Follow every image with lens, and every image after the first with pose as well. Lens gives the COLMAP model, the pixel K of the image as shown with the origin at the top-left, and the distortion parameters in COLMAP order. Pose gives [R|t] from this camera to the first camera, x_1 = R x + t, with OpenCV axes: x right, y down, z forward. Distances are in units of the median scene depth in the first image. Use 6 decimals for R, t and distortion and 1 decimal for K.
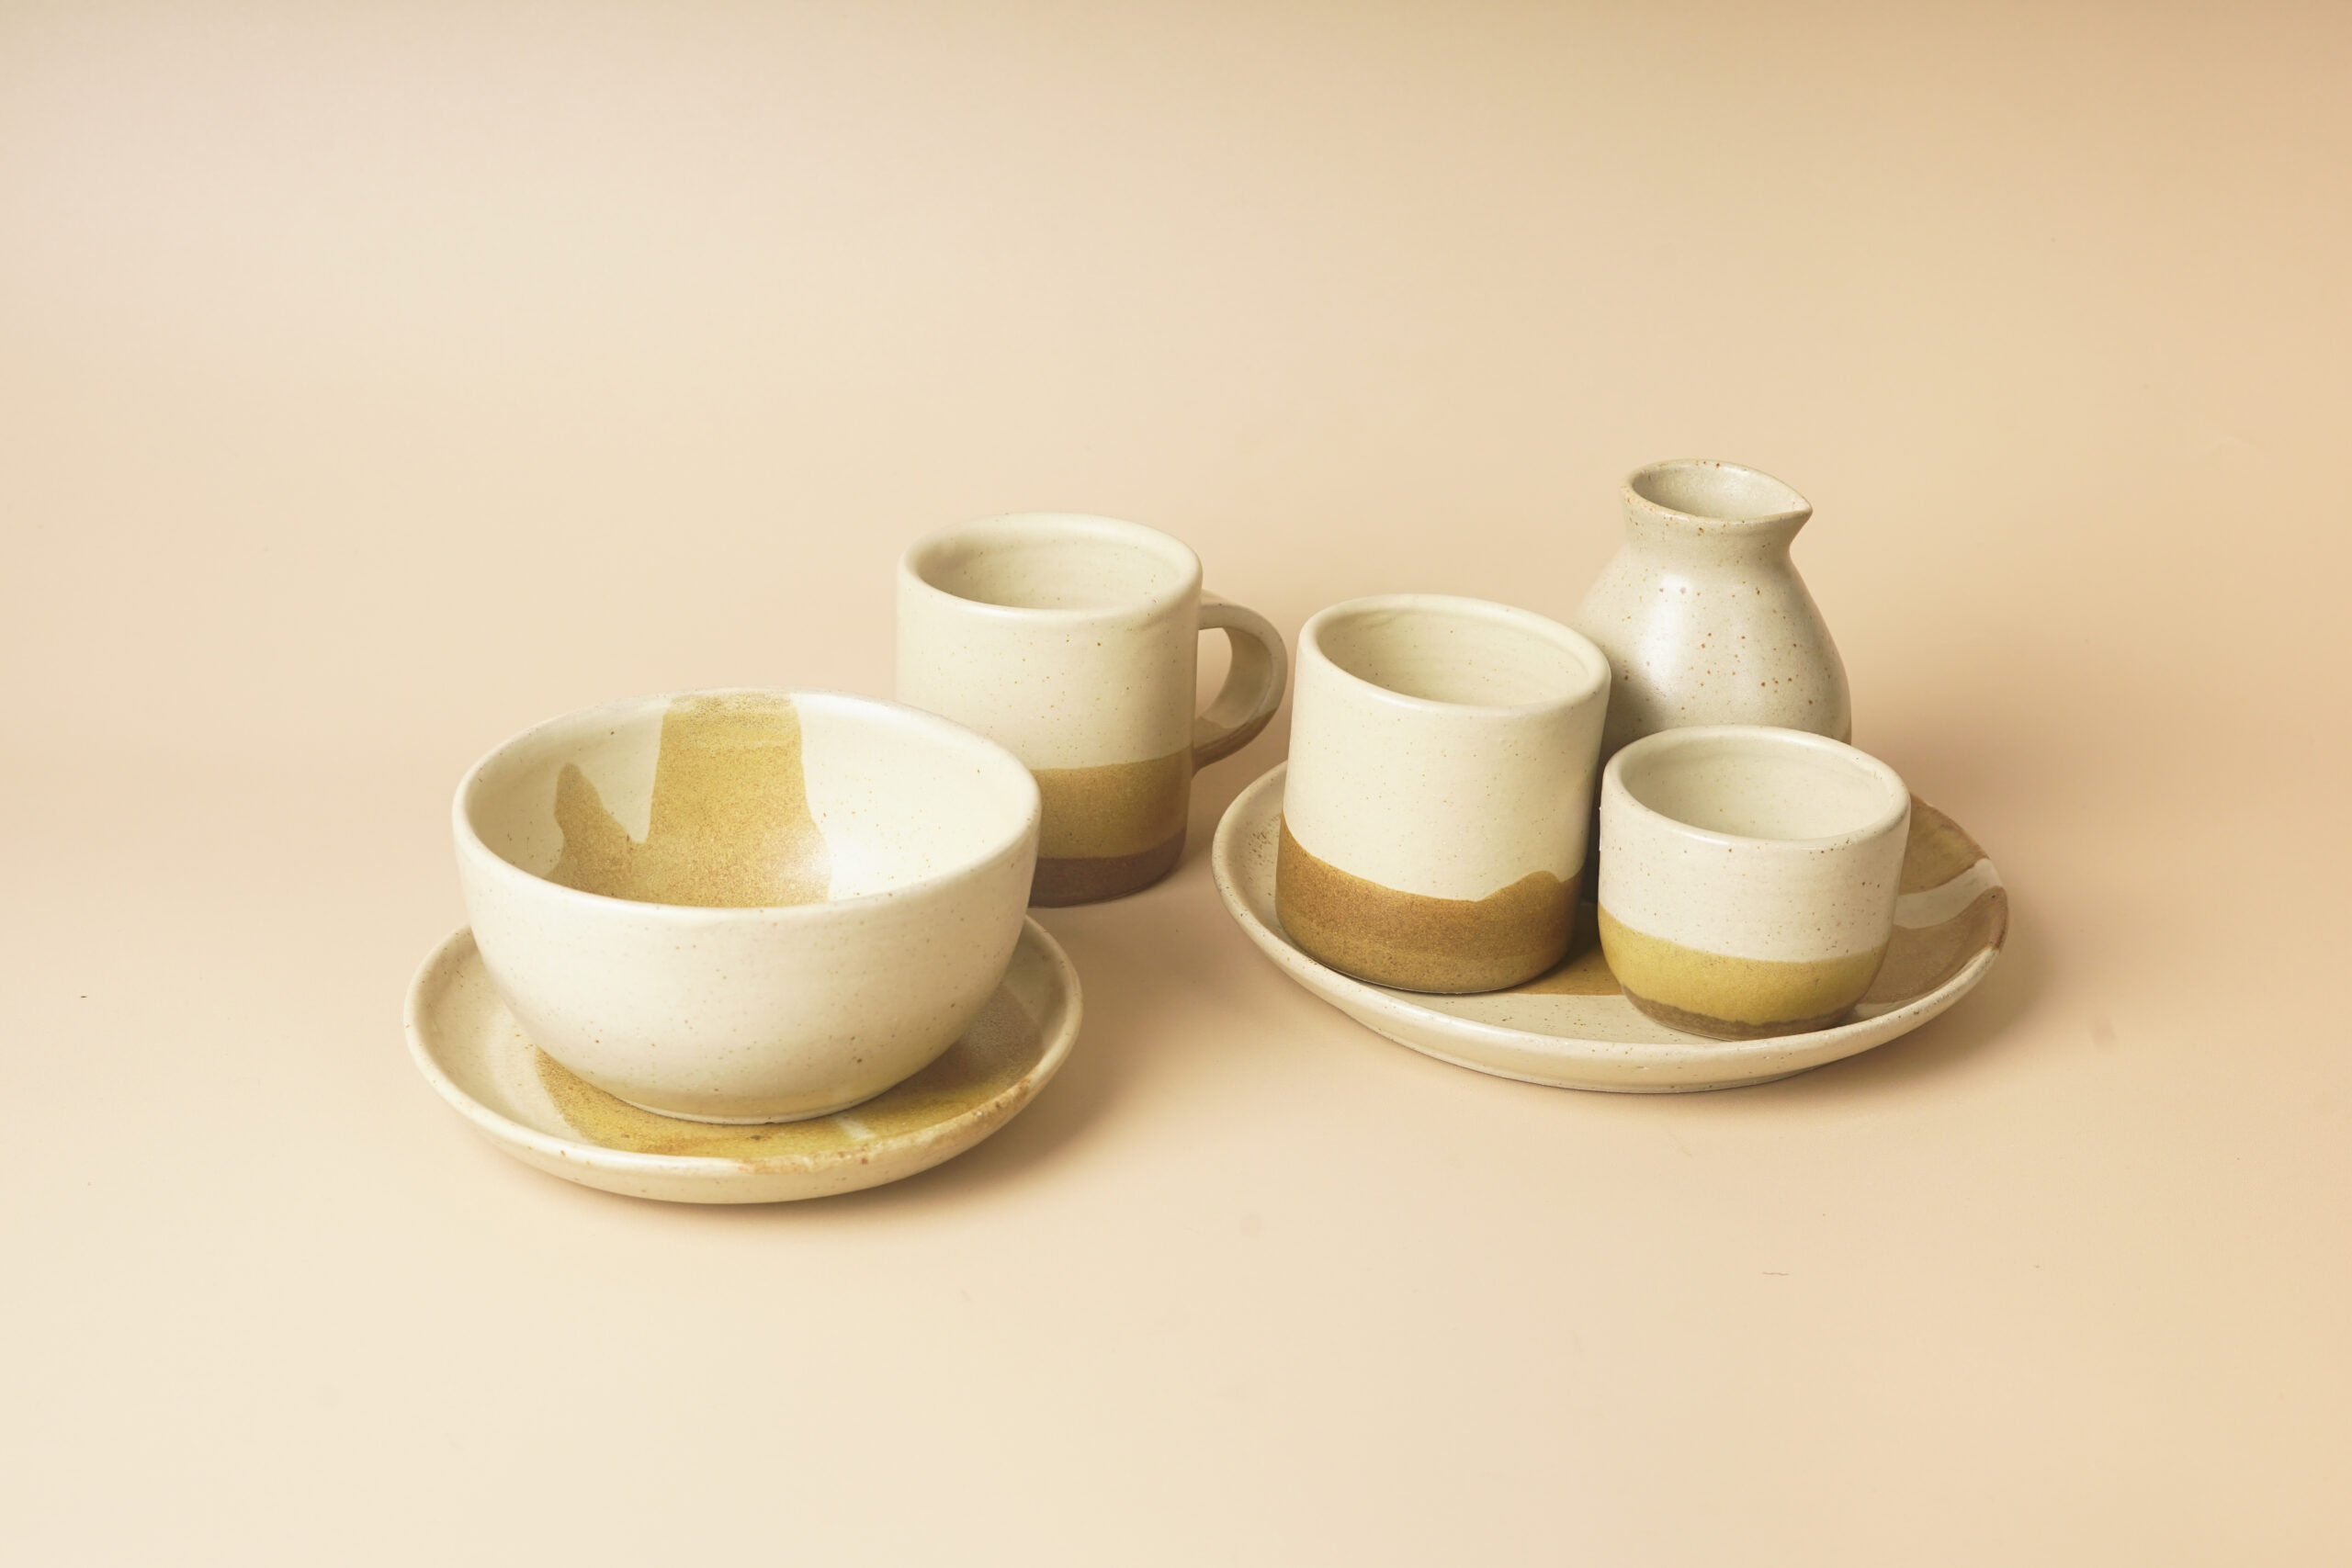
lens RADIAL K [[3643.2, 0, 1173.5], [0, 3643.2, 788.6], [0, 0, 1]] dist [-0.051160, 0.000000]
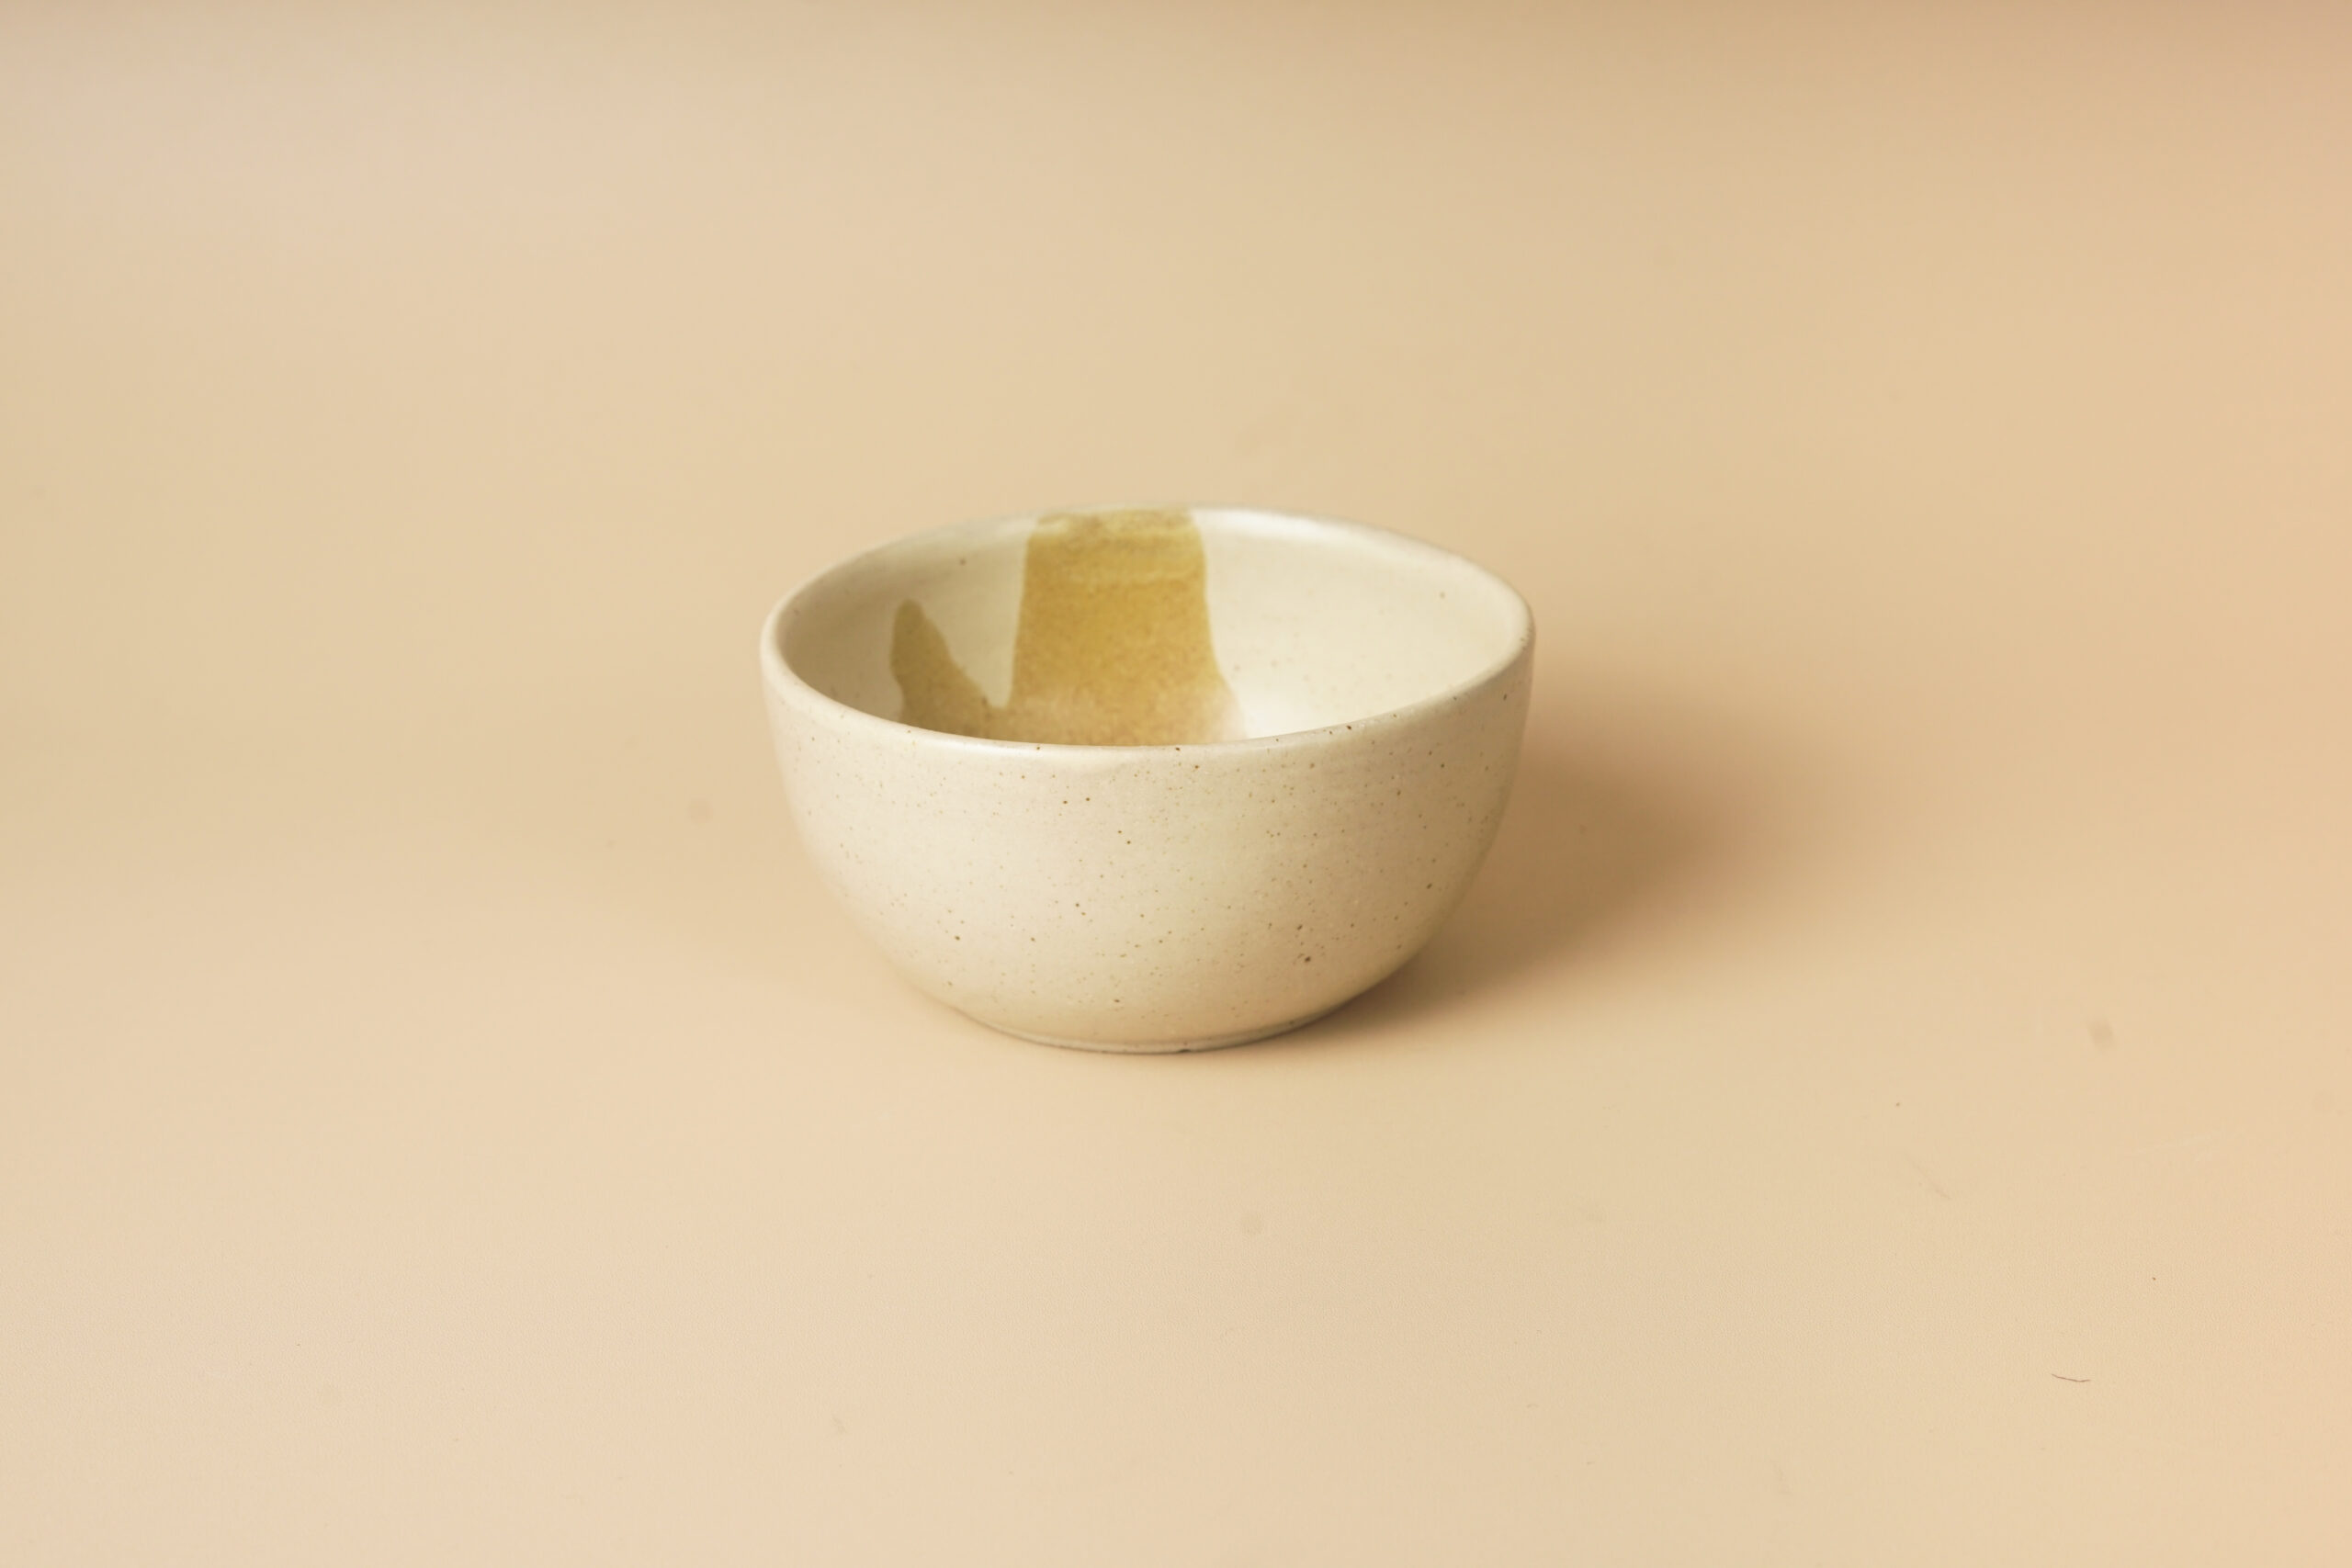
lens RADIAL K [[3643.2, 0, 1177.5], [0, 3643.2, 784.5], [0, 0, 1]] dist [-0.051160, 0.000000]
pose [[0.996606, -0.022485, -0.079183, -0.048863], [0.020294, 0.999391, -0.028370, 0.054894], [0.079773, 0.026667, 0.996456, 0.235760]]
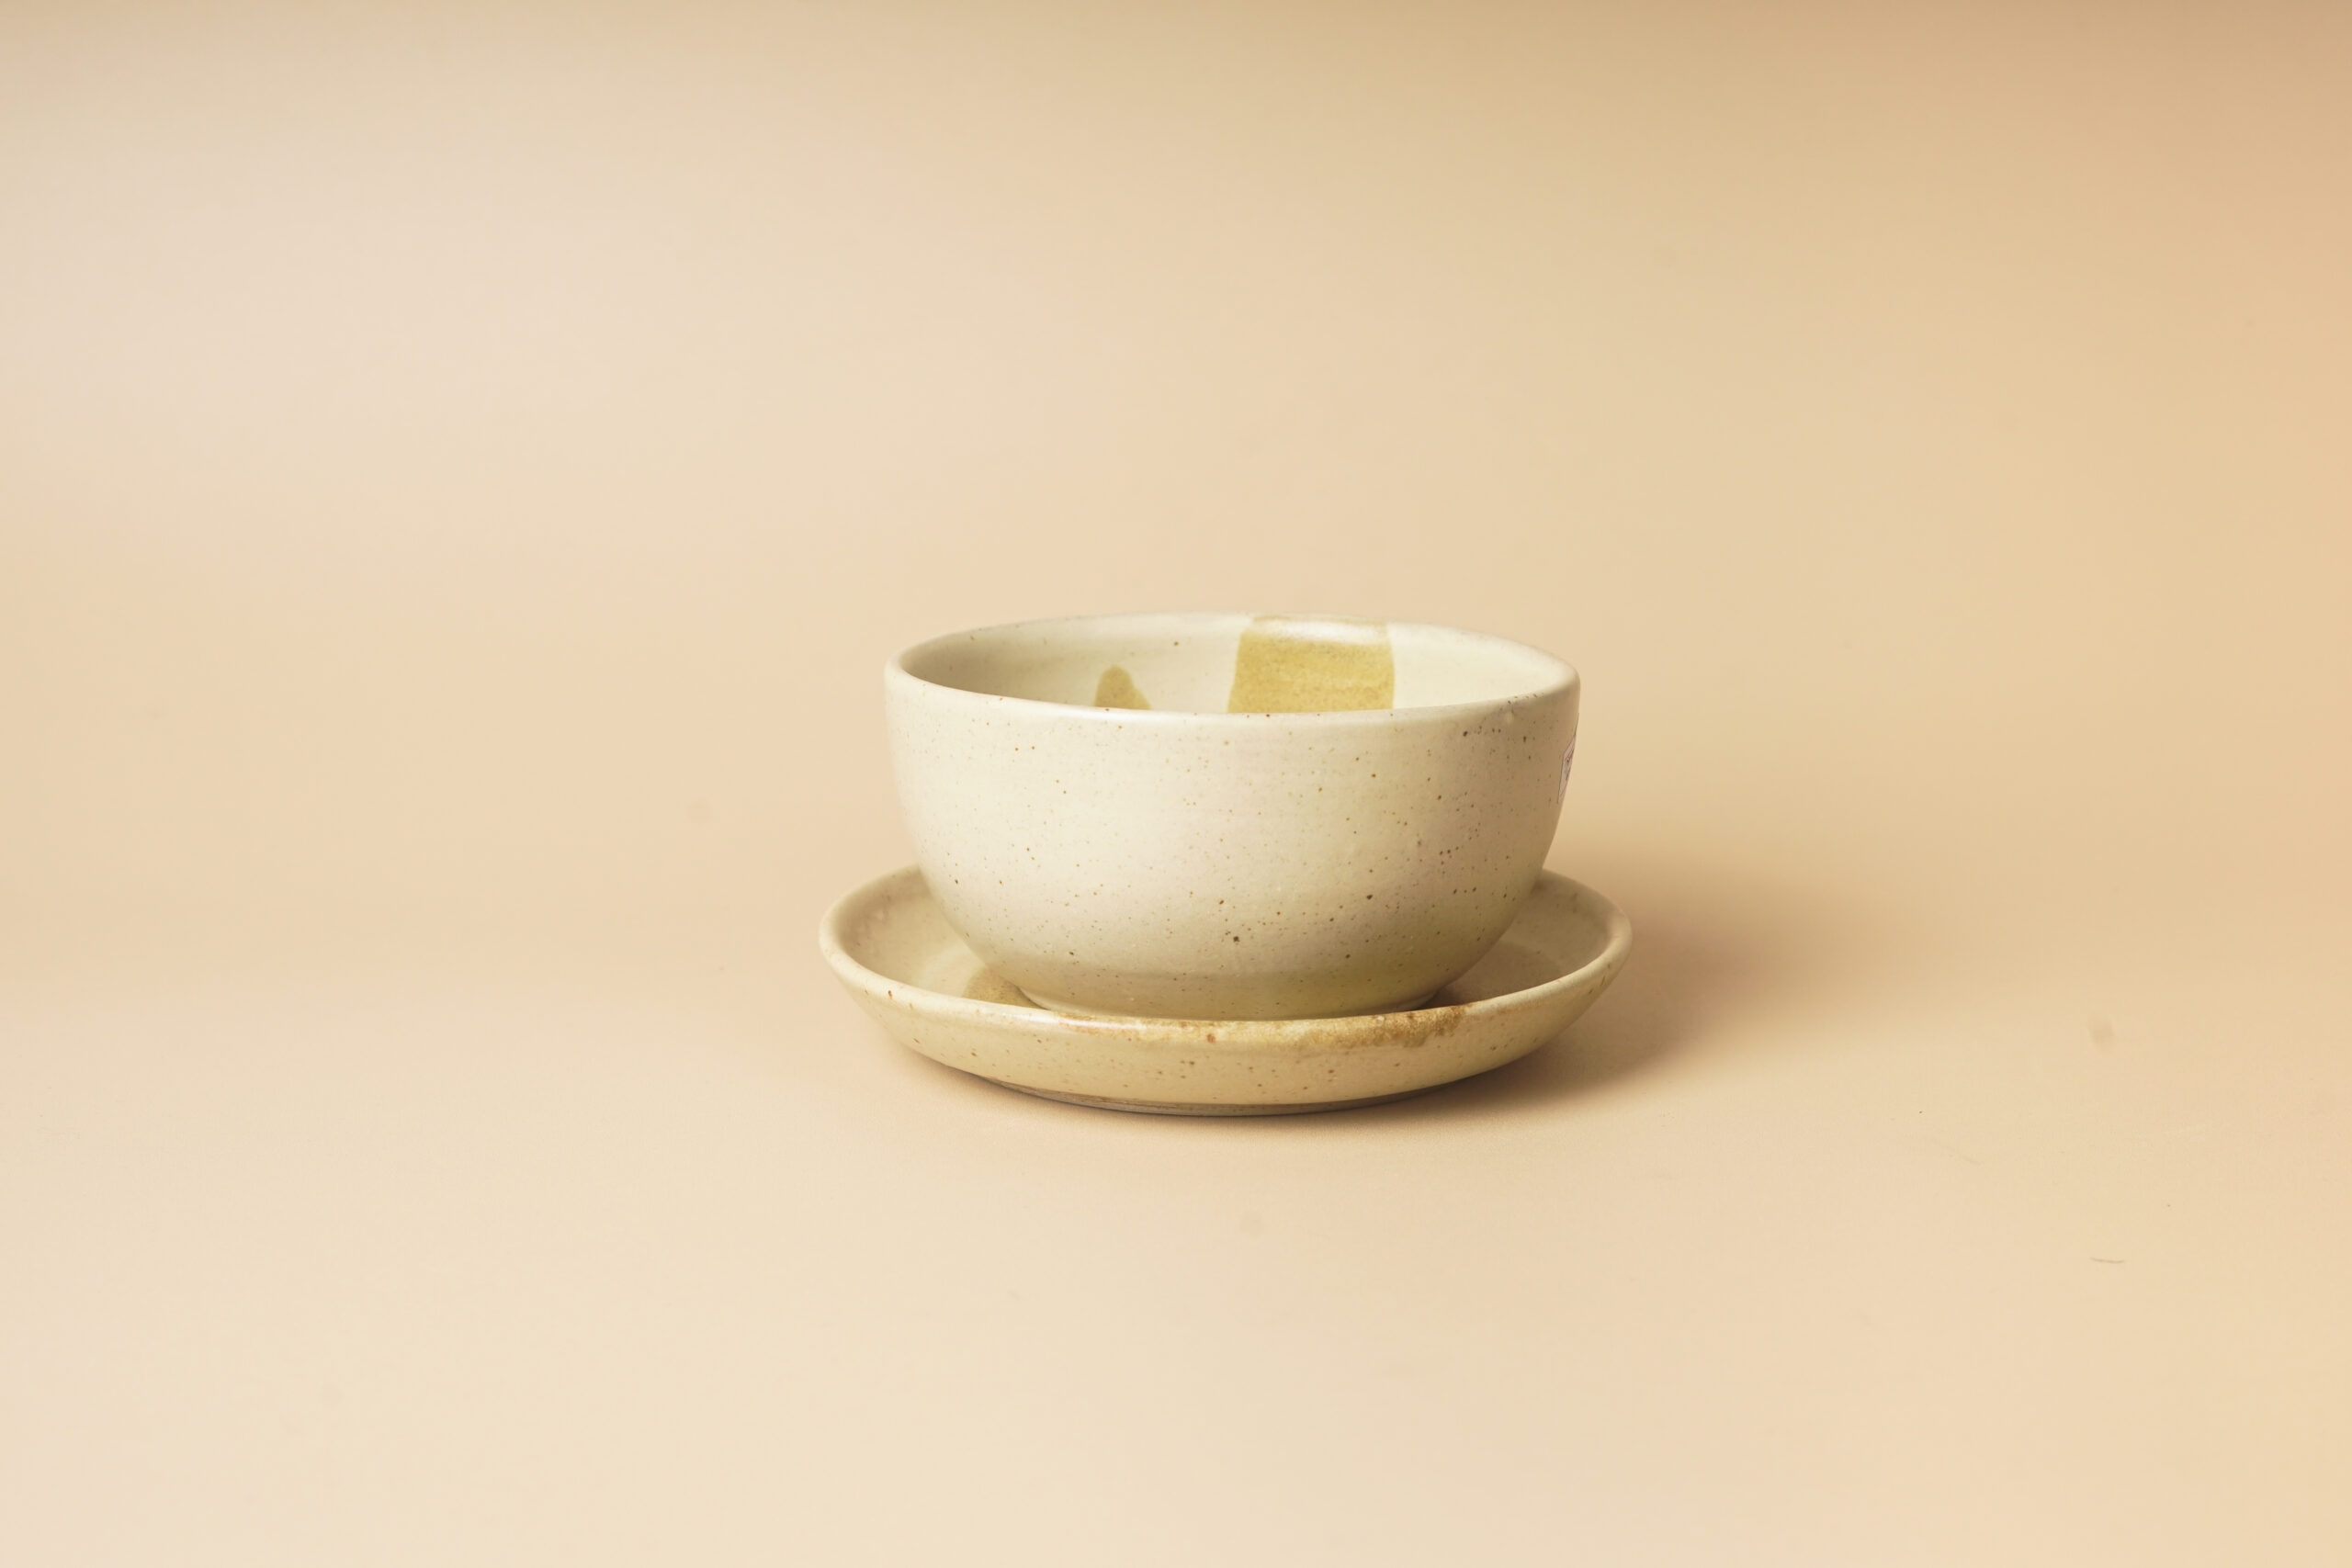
lens RADIAL K [[3643.2, 0, 1179.6], [0, 3643.2, 780.6], [0, 0, 1]] dist [-0.051160, 0.000000]
pose [[0.867588, 0.061139, -0.493511, 0.277368], [-0.176587, 0.965612, -0.190814, 0.182090], [0.464875, 0.252696, 0.848550, 0.272998]]
